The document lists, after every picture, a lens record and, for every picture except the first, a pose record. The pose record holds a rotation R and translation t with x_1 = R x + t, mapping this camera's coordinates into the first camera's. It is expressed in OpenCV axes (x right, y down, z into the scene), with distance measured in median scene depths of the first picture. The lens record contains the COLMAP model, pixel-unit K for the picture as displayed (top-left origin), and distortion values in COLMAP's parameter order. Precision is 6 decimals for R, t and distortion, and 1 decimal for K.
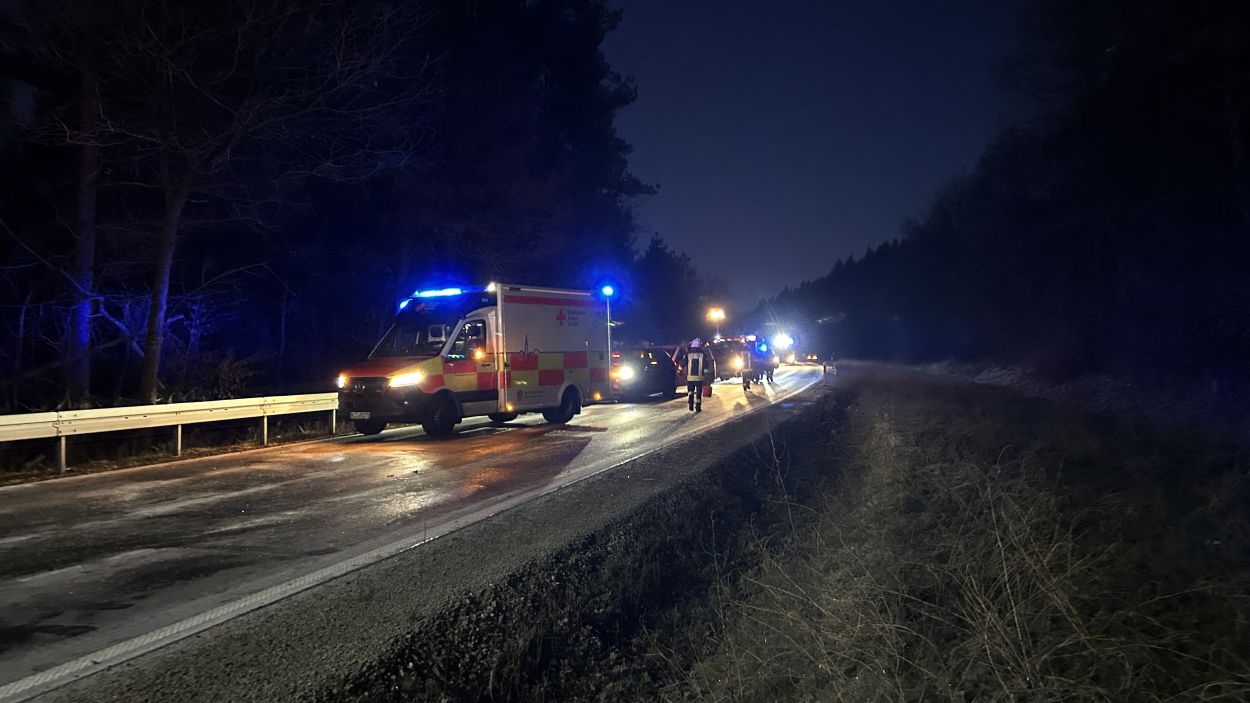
lens RADIAL K [[942.8, 0, 622.6], [0, 942.8, 356.1], [0, 0, 1]] dist [0.041774, -0.045827]
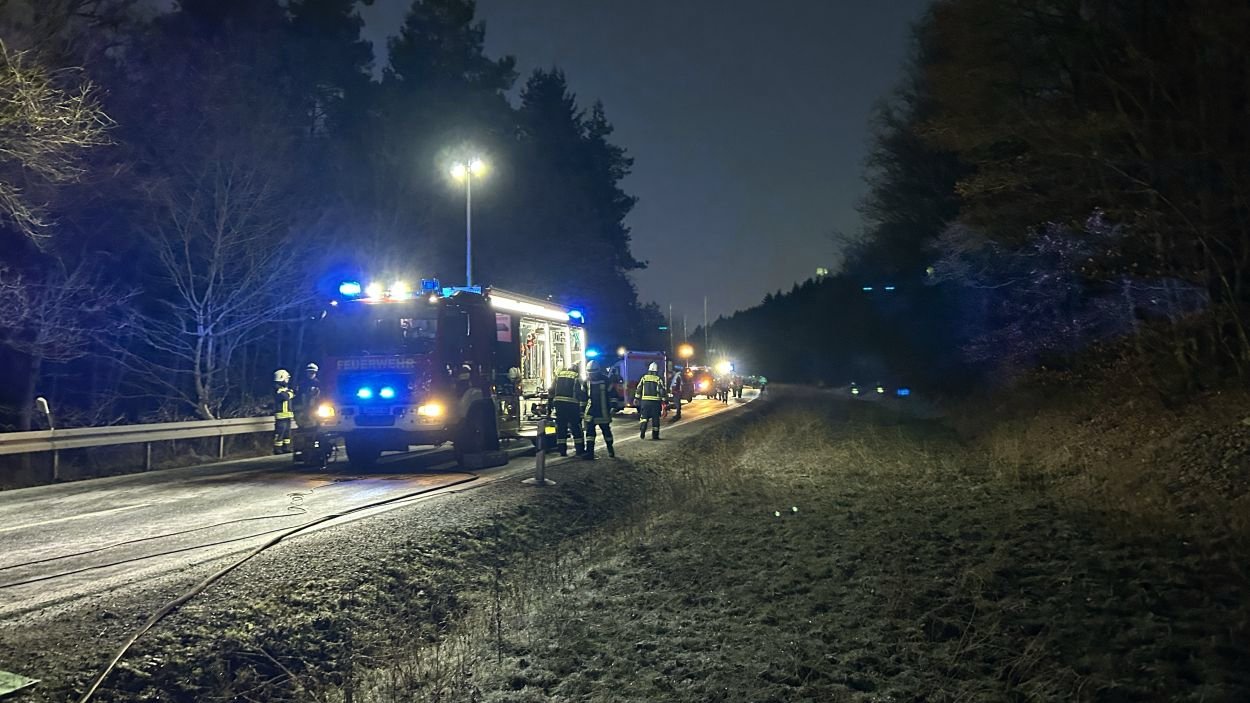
lens RADIAL K [[942.8, 0, 630.9], [0, 942.8, 347.1], [0, 0, 1]] dist [0.041774, -0.045827]
pose [[0.996729, 0.008831, 0.080331, -0.066855], [-0.006154, 0.999420, -0.033502, -0.001625], [-0.080580, 0.032898, 0.996205, -0.282056]]
